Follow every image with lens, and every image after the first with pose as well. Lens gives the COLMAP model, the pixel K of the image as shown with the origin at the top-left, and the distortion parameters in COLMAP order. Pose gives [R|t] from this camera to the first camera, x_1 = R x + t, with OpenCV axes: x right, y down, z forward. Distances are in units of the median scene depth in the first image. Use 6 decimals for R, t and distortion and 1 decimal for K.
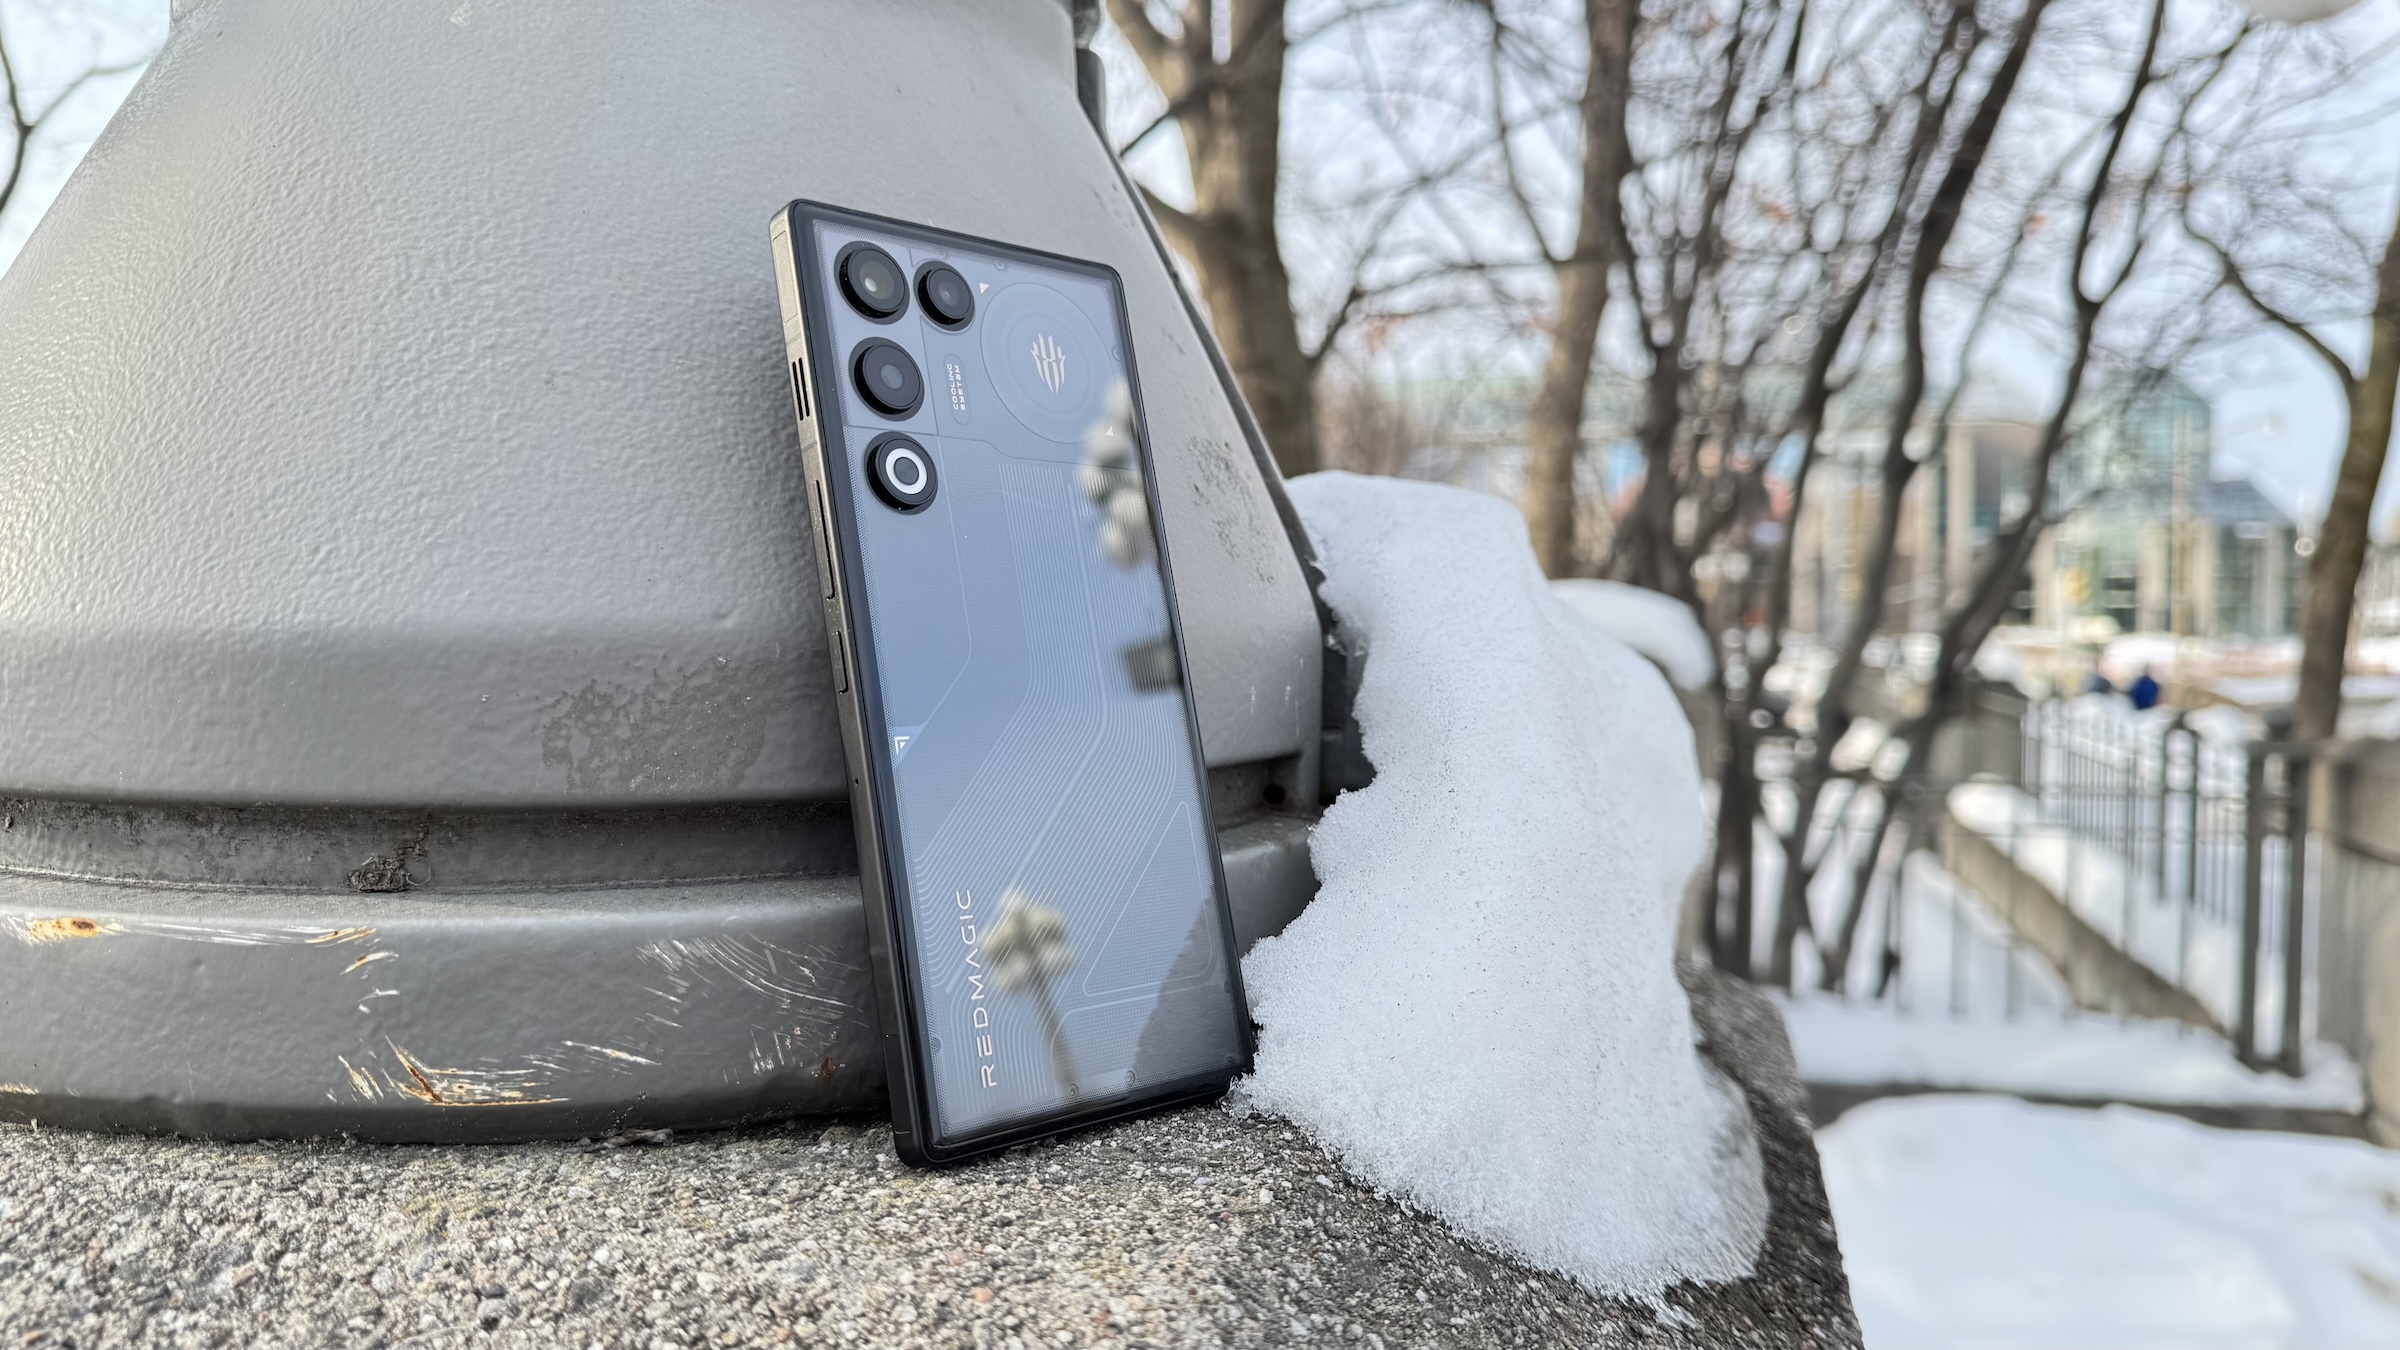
lens RADIAL K [[1721.3, 0, 1200.0], [0, 1721.3, 675.0], [0, 0, 1]] dist [-0.006650, -0.003984]
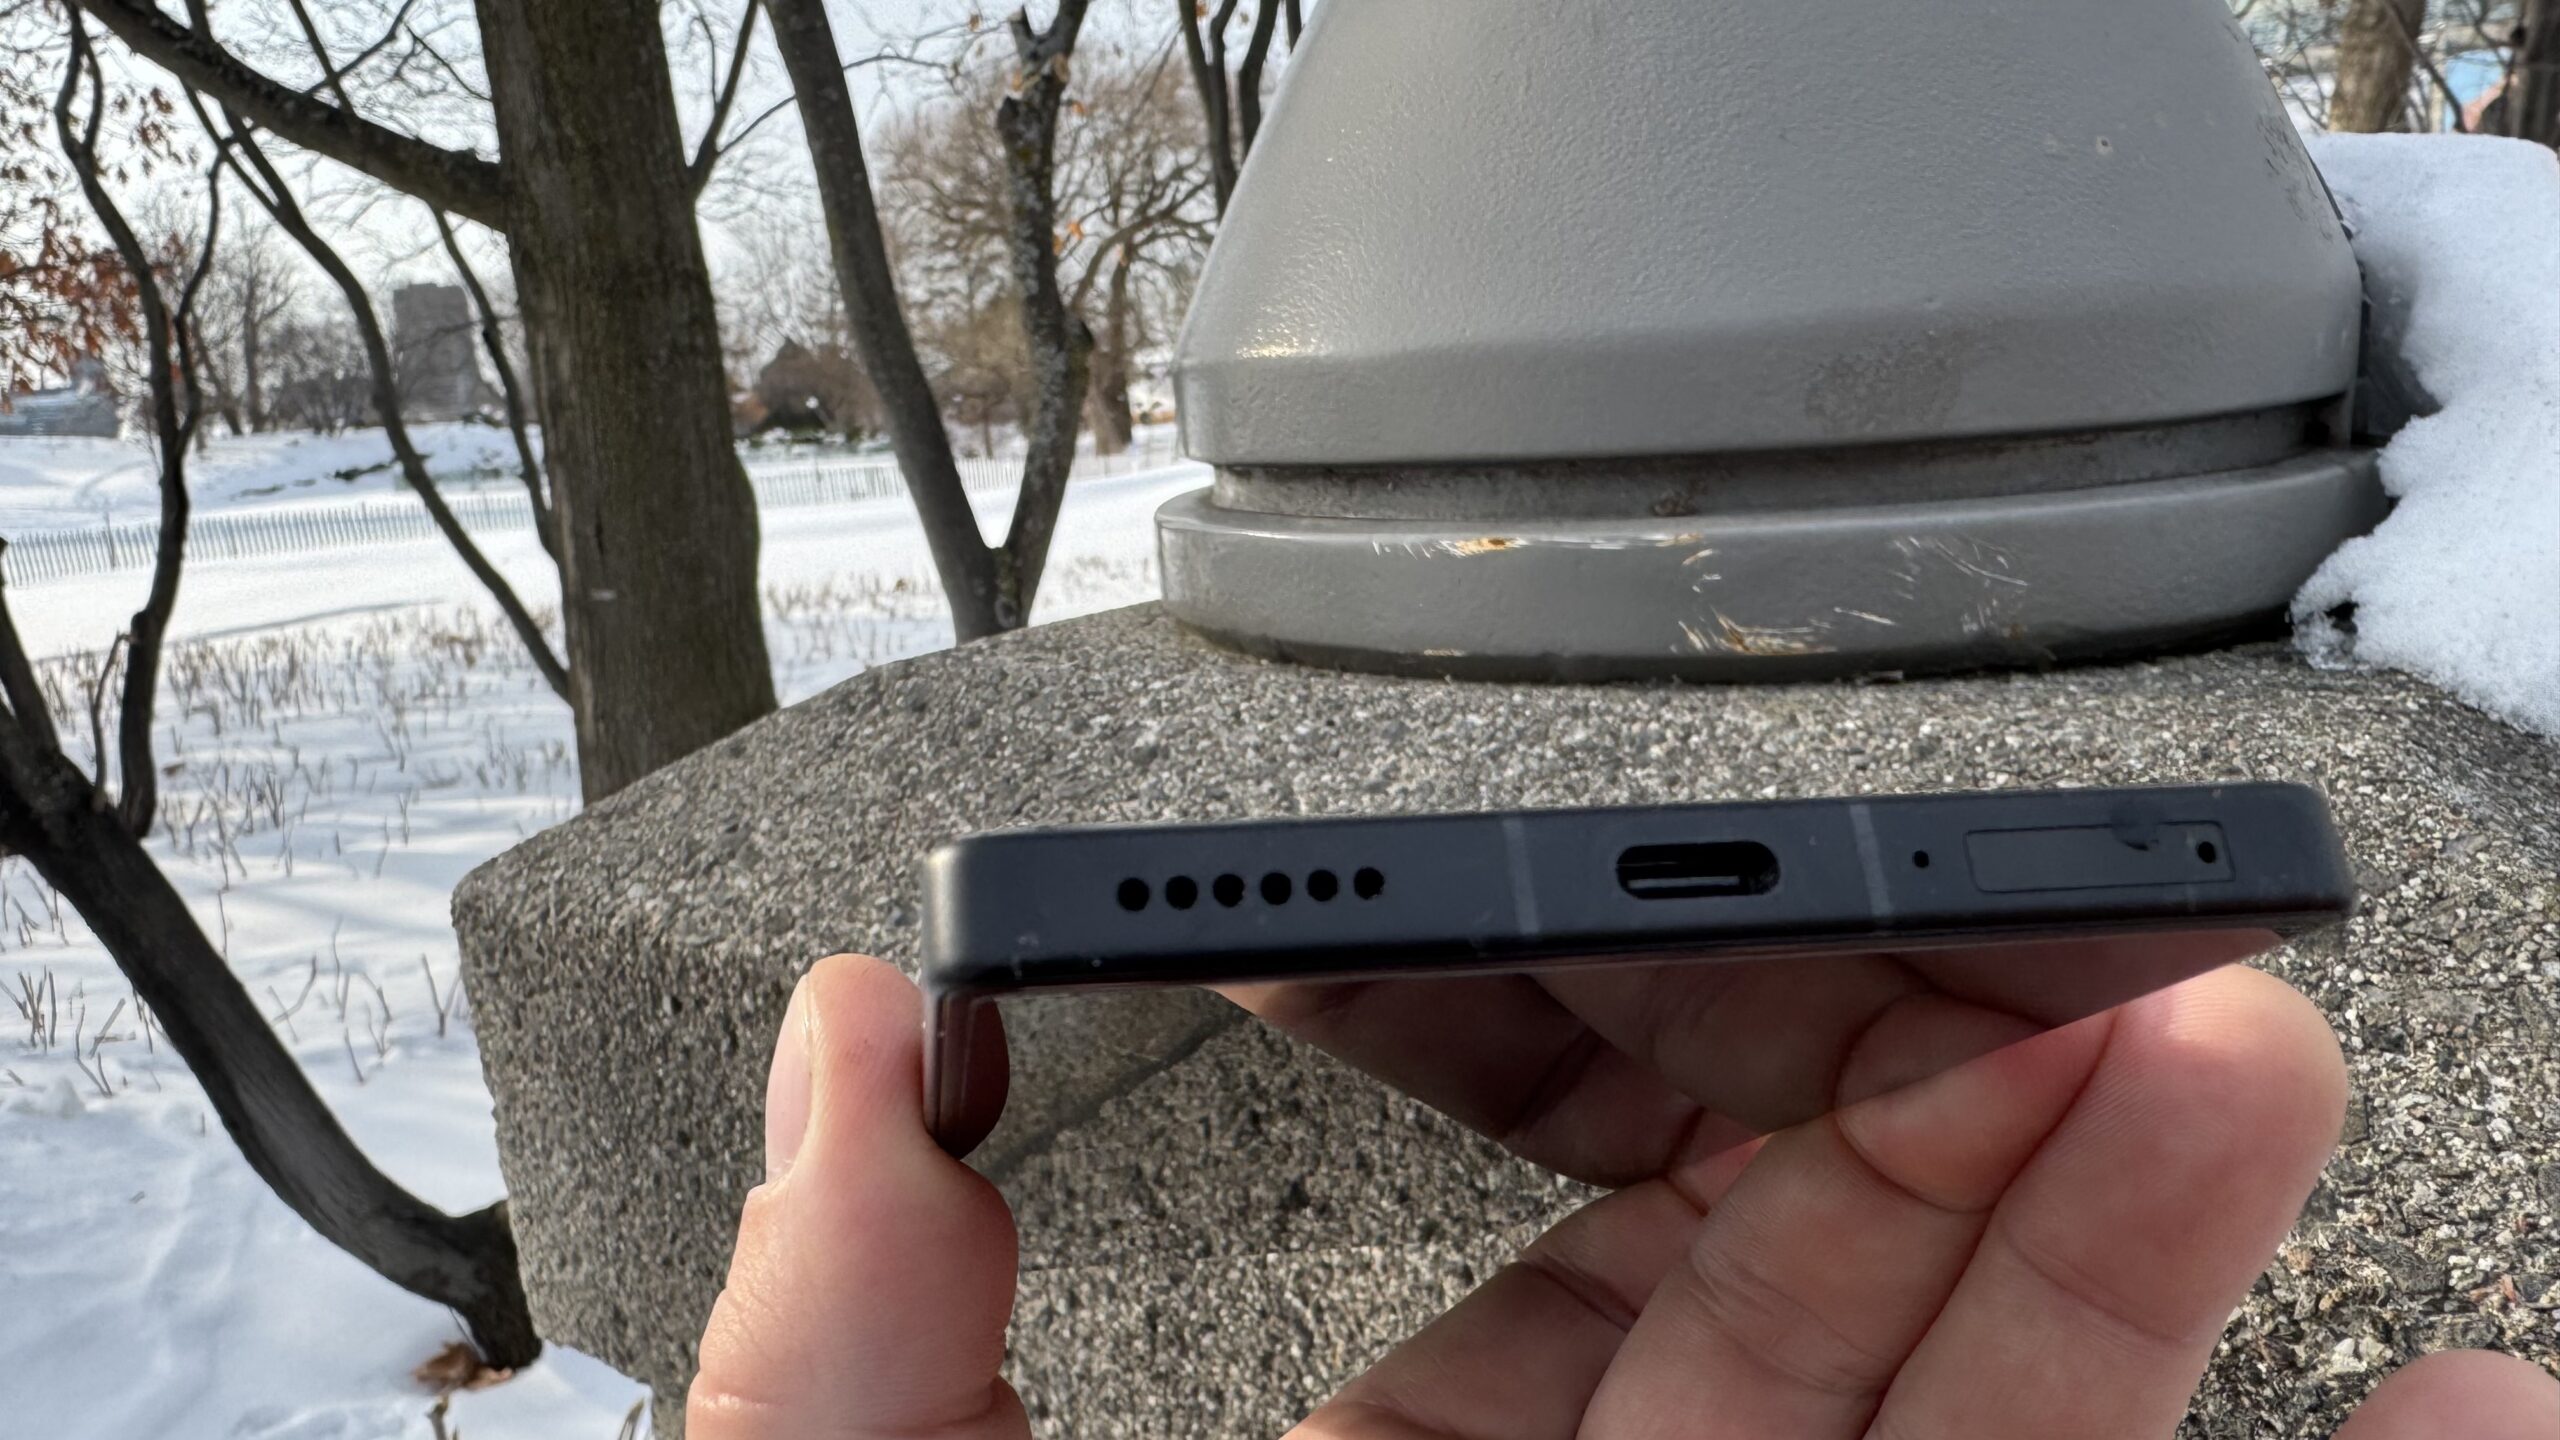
lens RADIAL K [[1813.0, 0, 1178.9], [0, 1813.0, 721.5], [0, 0, 1]] dist [-0.006082, -0.003079]
pose [[0.934133, -0.006087, -0.356873, -0.325530], [0.064151, 0.986436, 0.151092, 0.039786], [0.351113, -0.164034, 0.921853, -0.577623]]
